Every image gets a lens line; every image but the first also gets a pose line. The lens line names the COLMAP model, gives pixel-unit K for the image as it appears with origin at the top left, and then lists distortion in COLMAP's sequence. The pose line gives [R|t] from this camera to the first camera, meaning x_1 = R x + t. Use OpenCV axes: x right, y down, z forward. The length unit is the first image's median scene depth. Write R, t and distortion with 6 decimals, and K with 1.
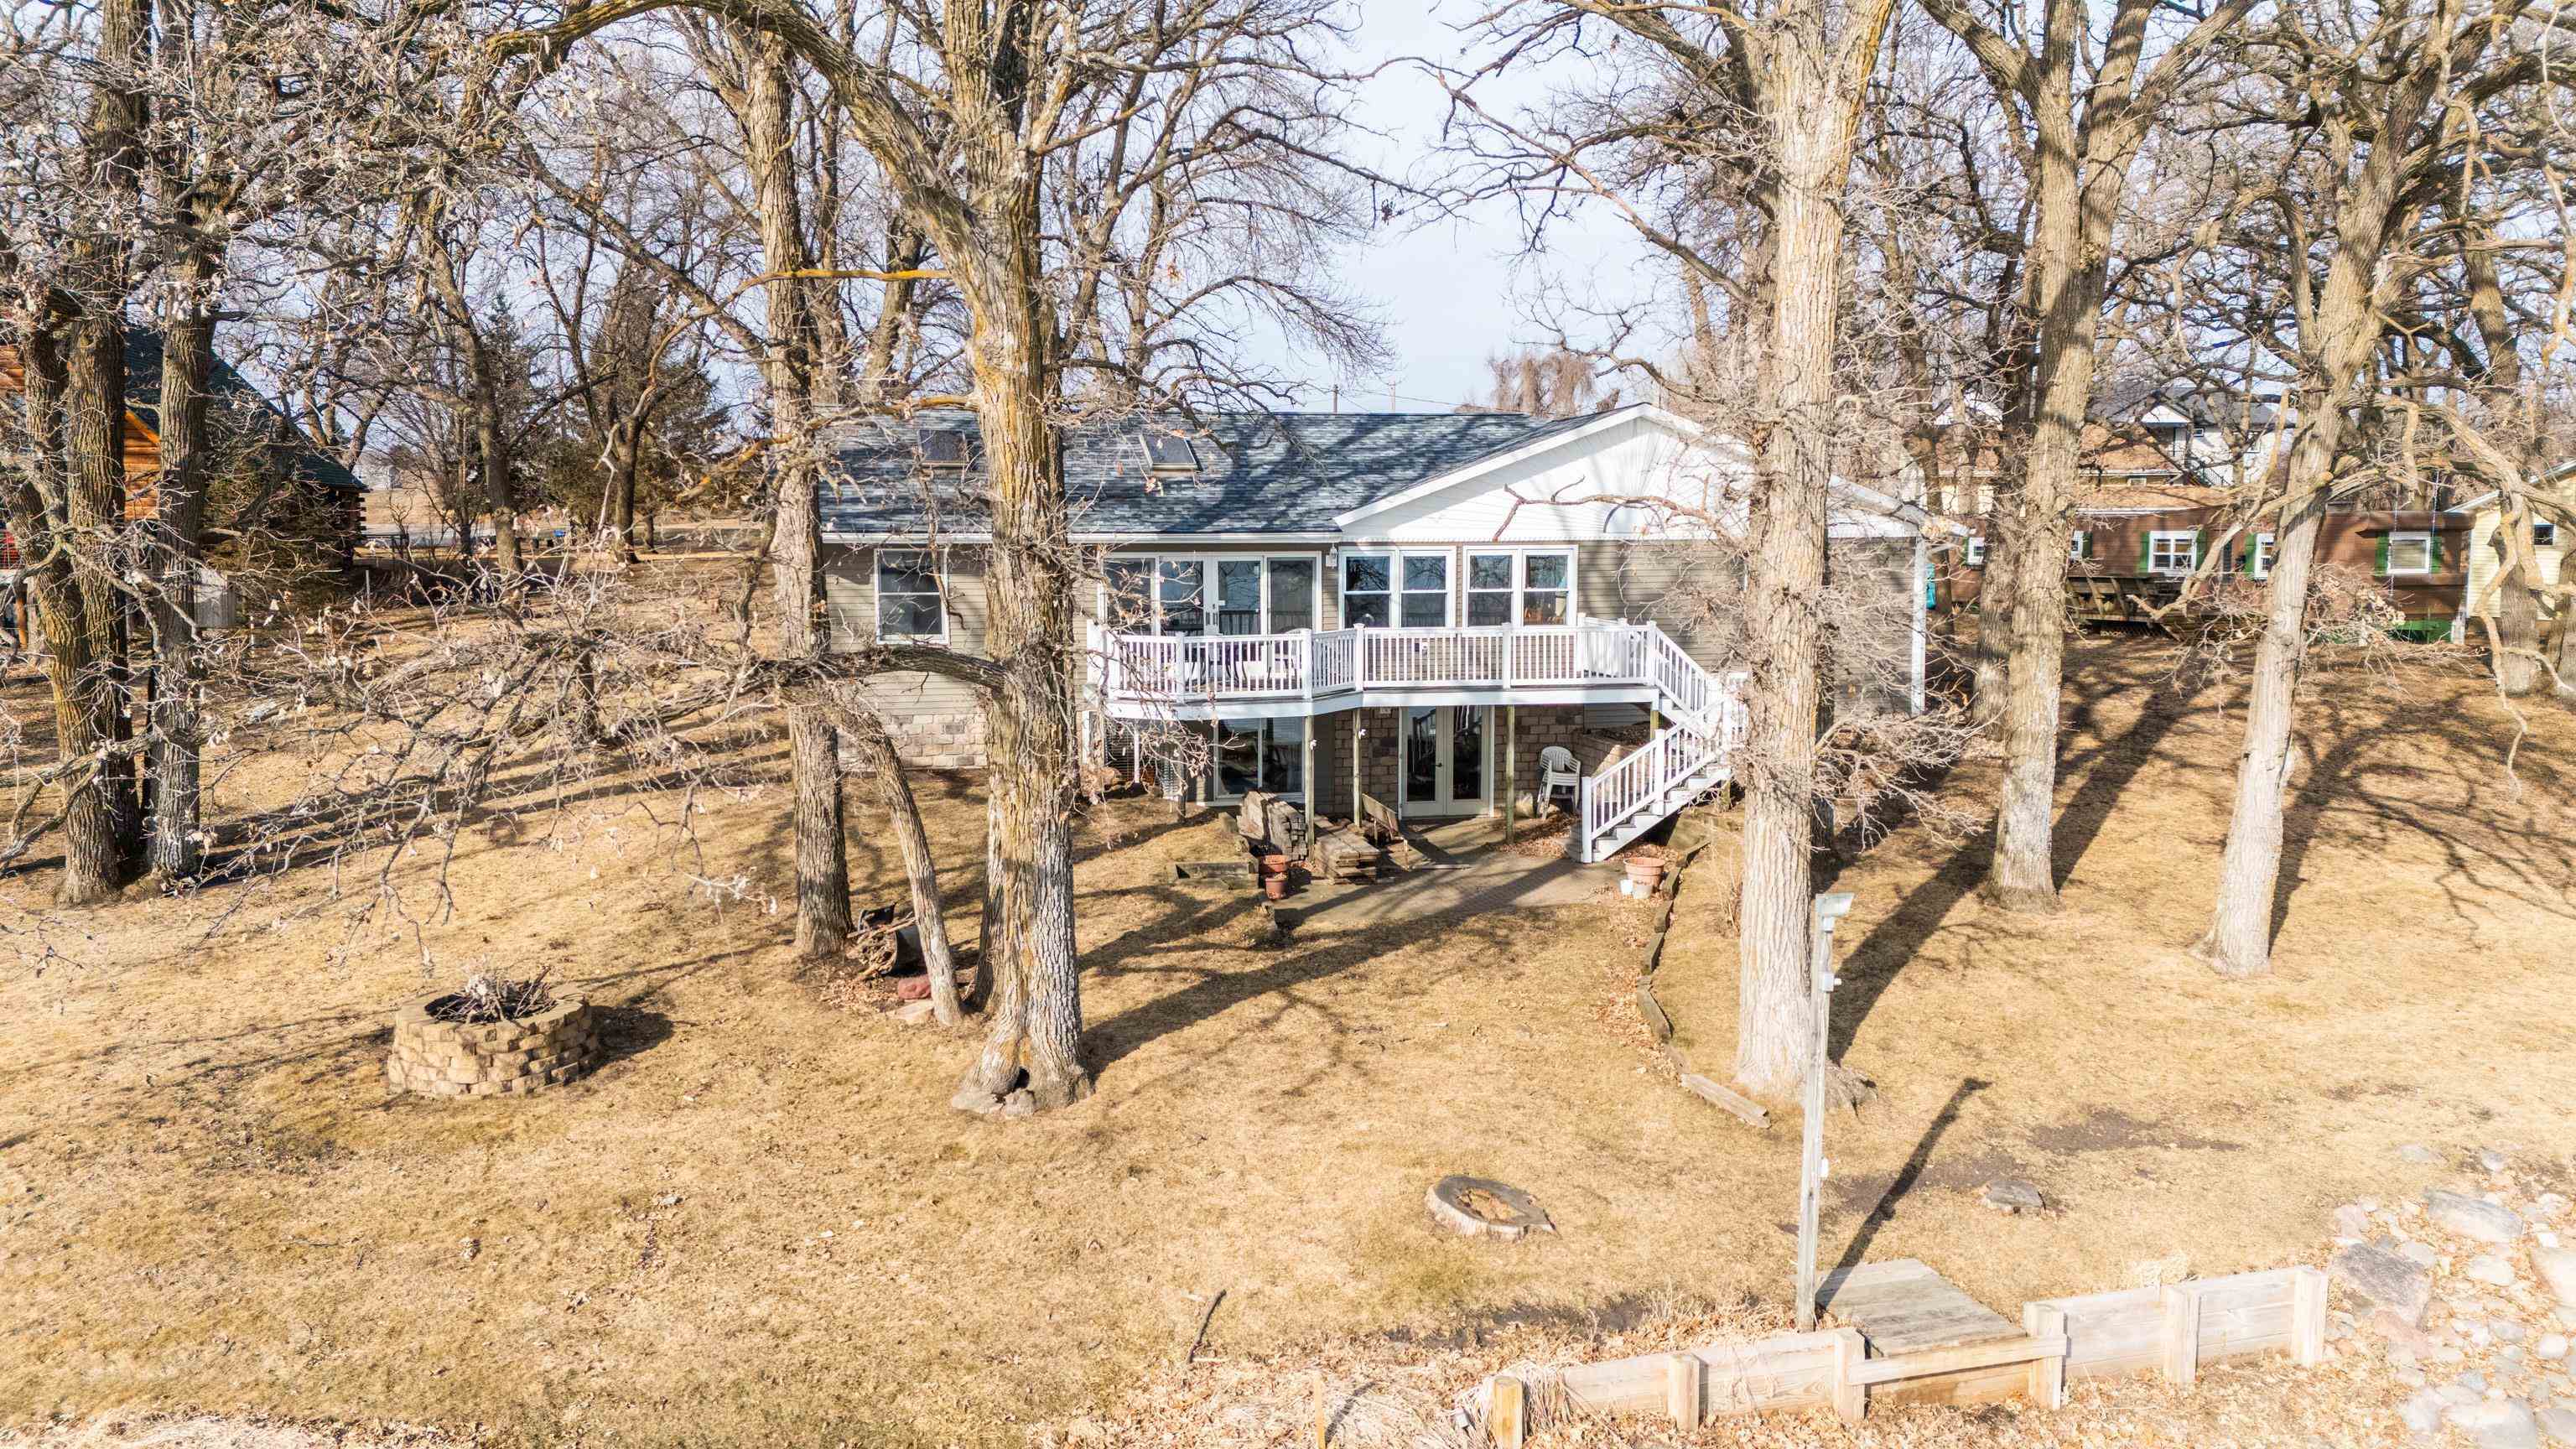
lens RADIAL K [[1885.2, 0, 1288.0], [0, 1885.2, 724.5], [0, 0, 1]] dist [0.080023, -0.065750]
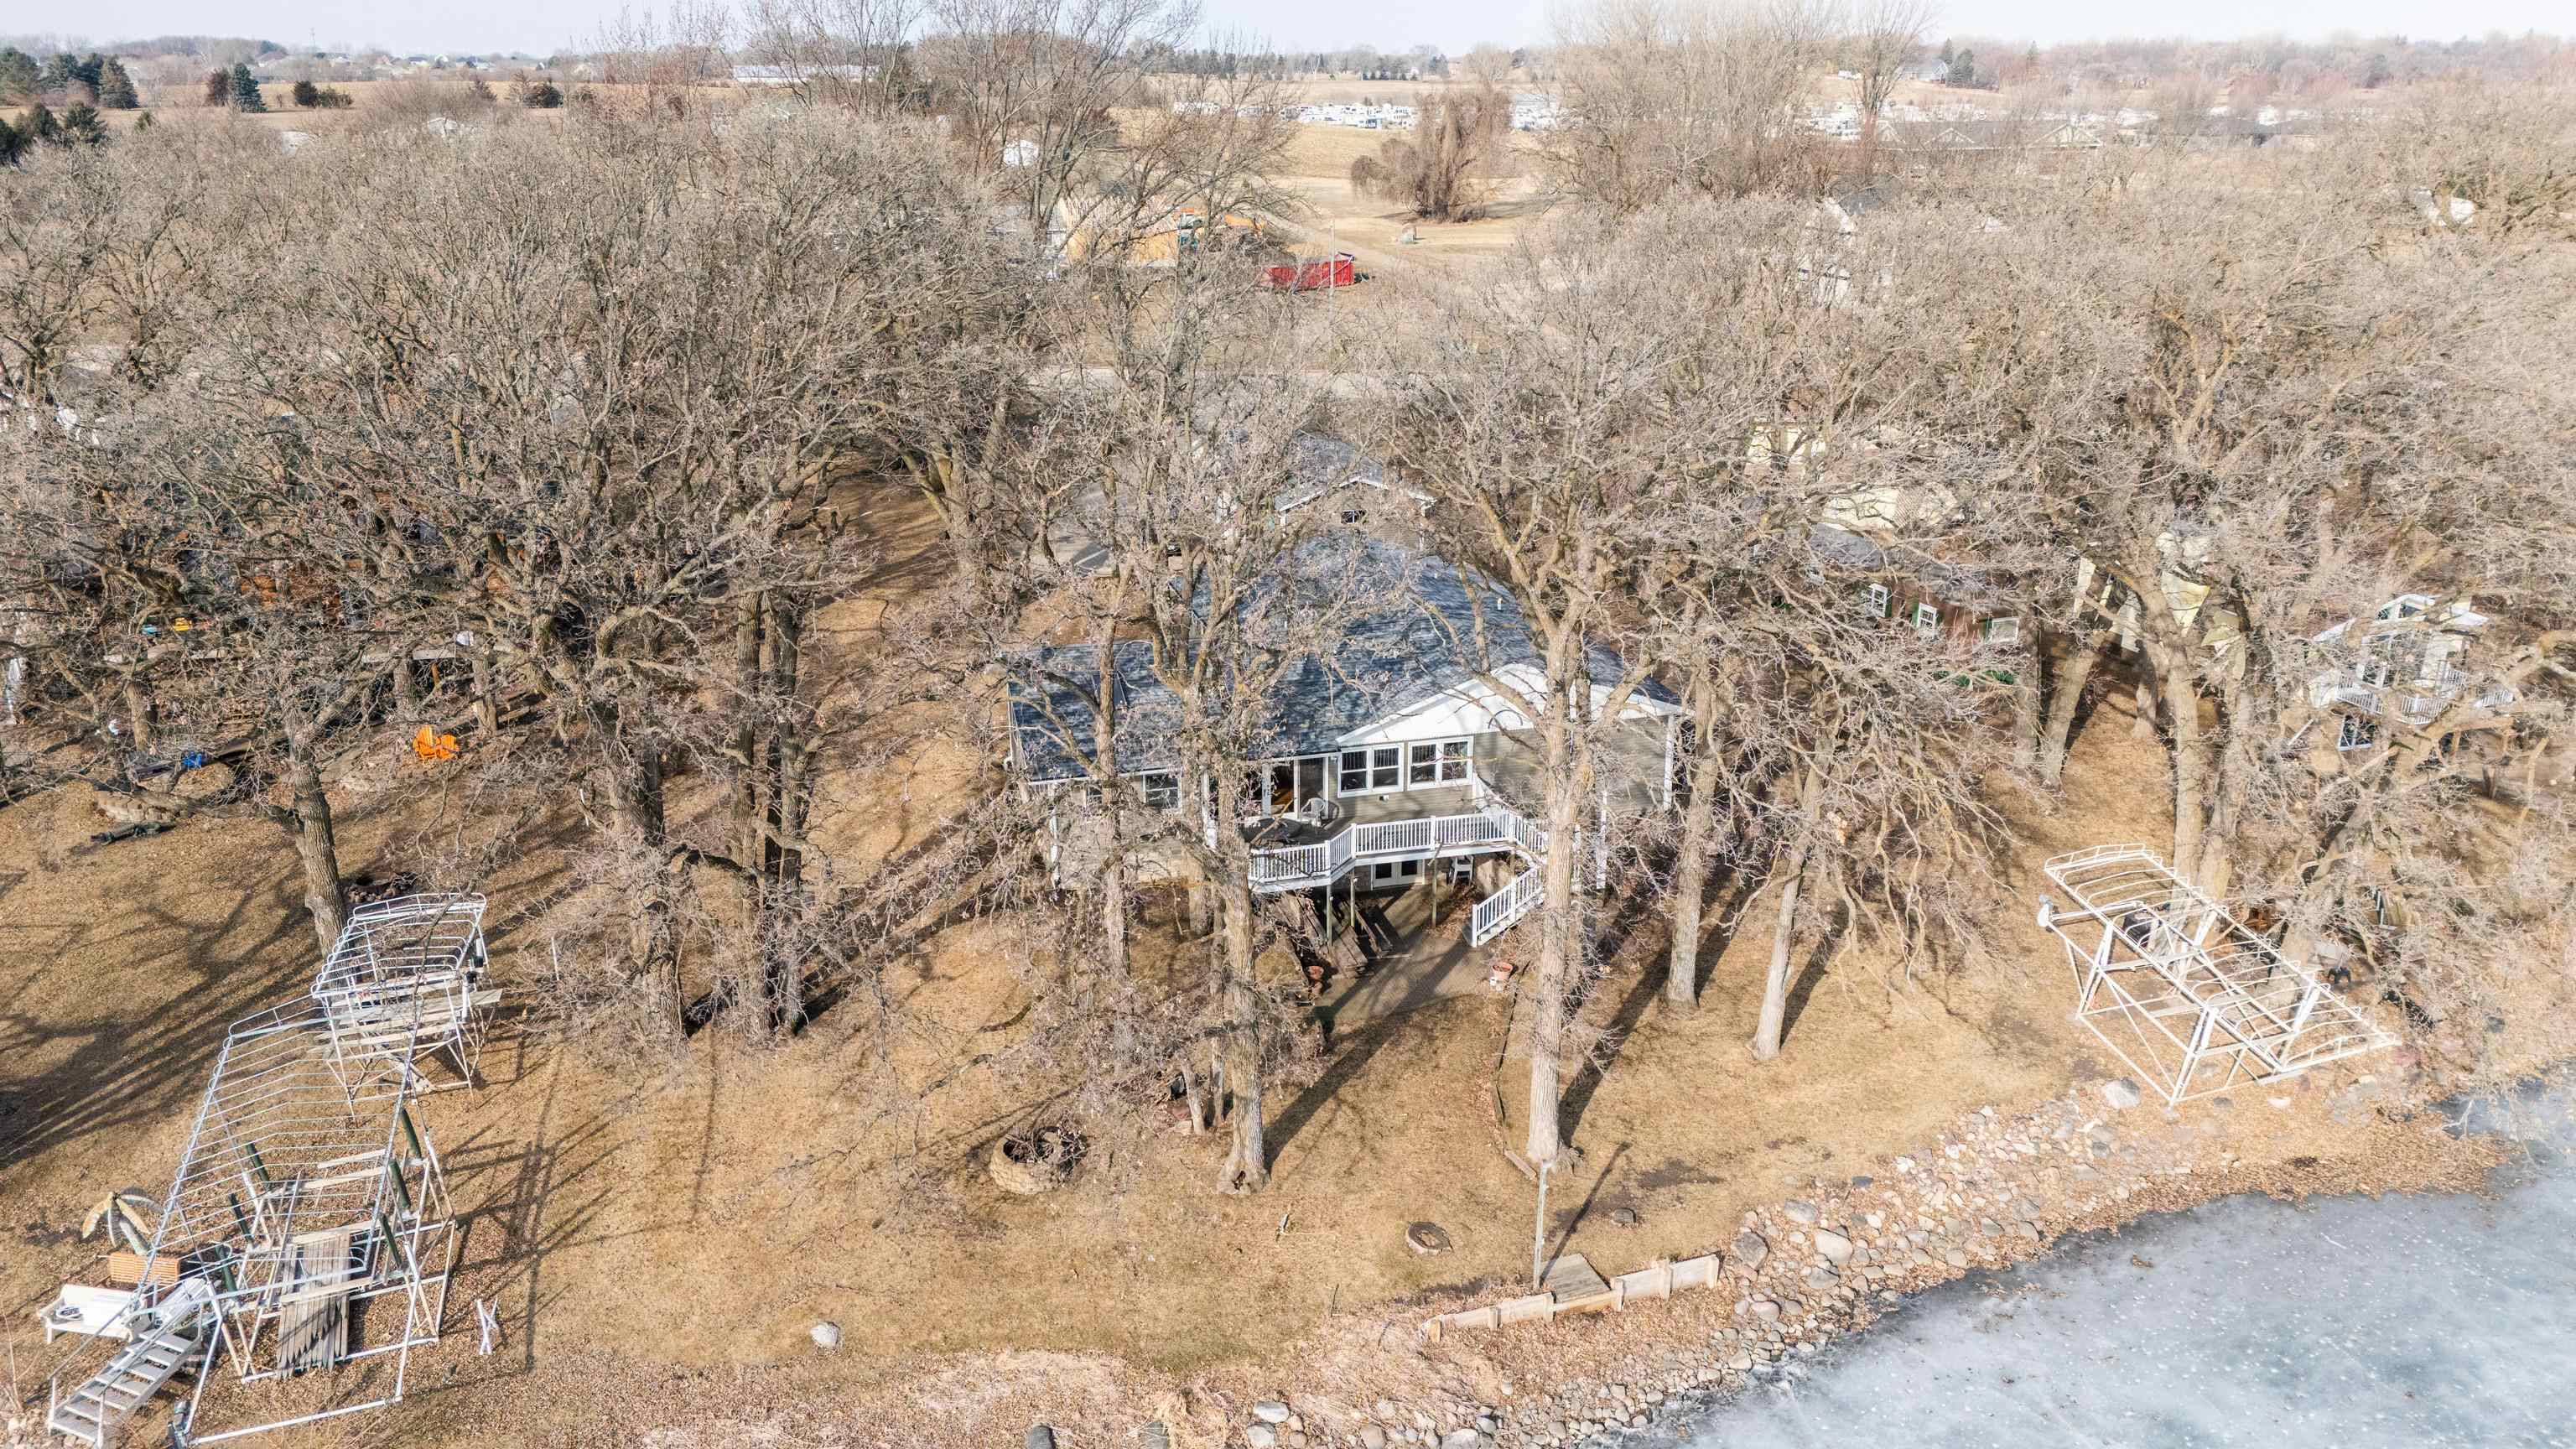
lens RADIAL K [[1885.2, 0, 1288.0], [0, 1885.2, 724.5], [0, 0, 1]] dist [0.080023, -0.065750]
pose [[0.998929, -0.015924, 0.043453, -0.113015], [0.005726, 0.974250, 0.225399, -0.605239], [-0.045923, -0.224909, 0.973297, -0.828224]]
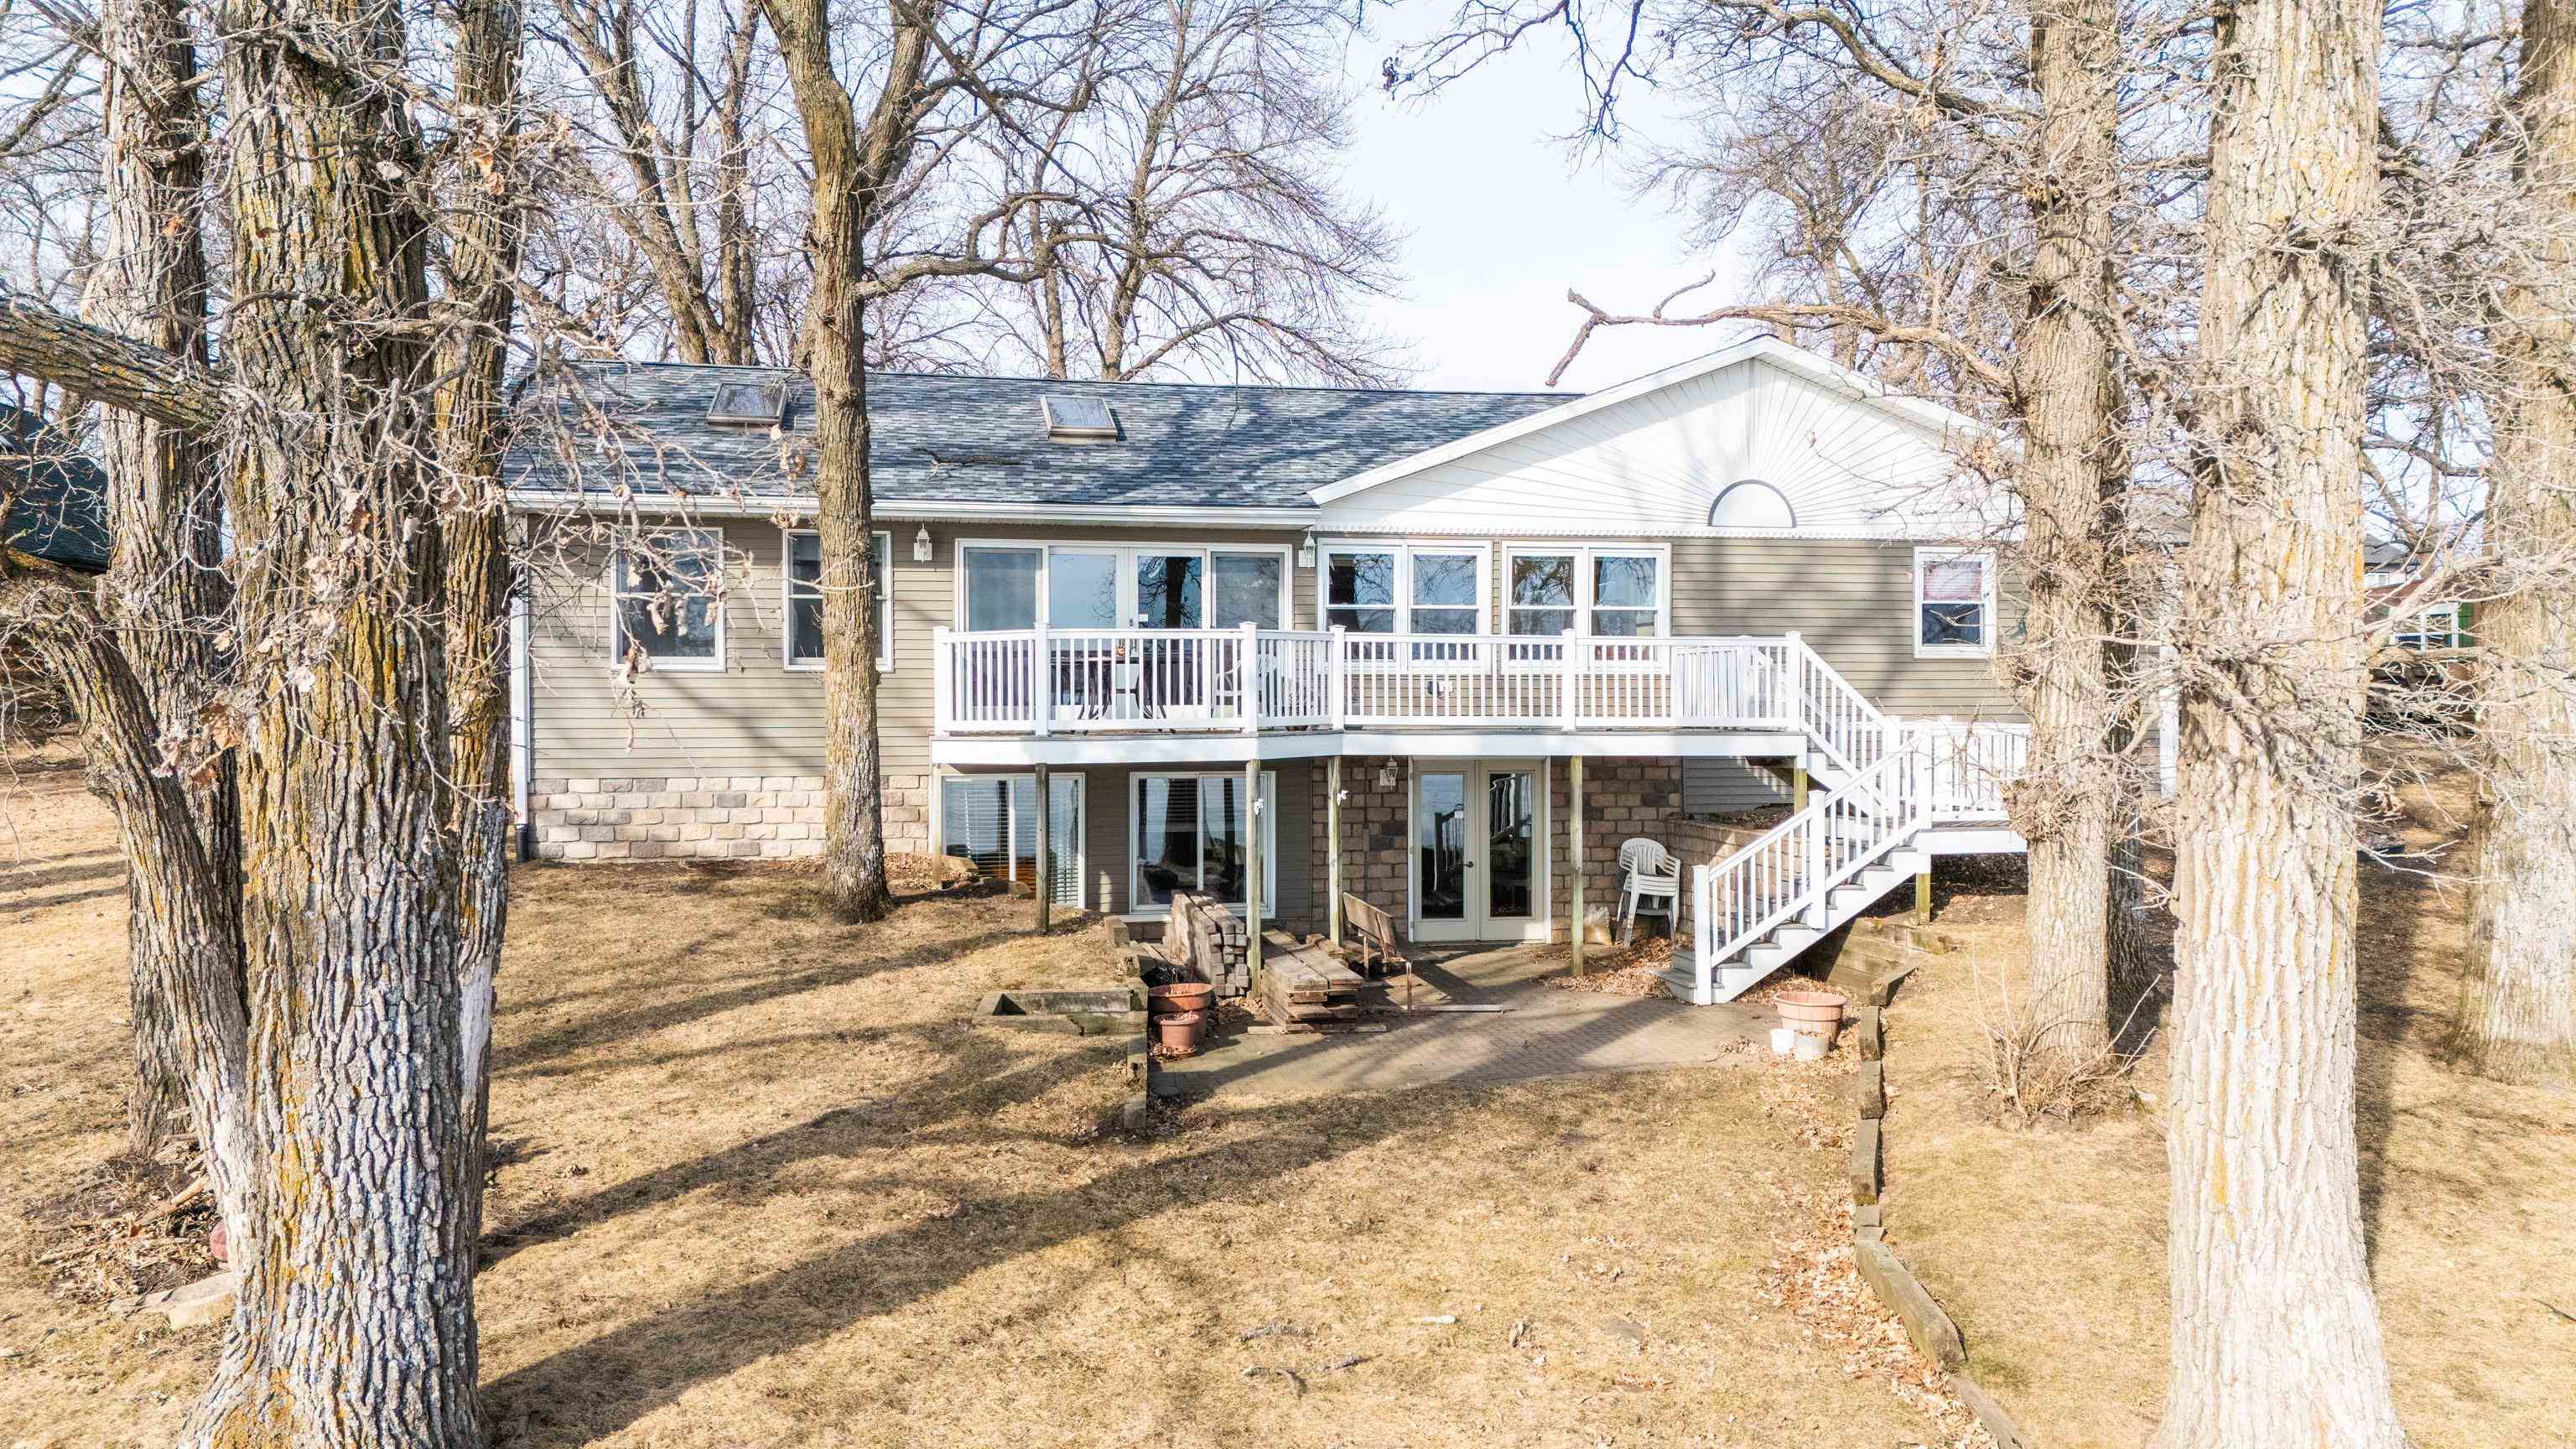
lens RADIAL K [[1895.5, 0, 1288.0], [0, 1895.5, 724.5], [0, 0, 1]] dist [0.079779, 0.000004]
pose [[0.999644, 0.002589, -0.026573, 0.040946], [-0.005133, 0.995355, -0.096131, 0.044998], [0.026201, 0.096233, 0.995014, 0.388016]]
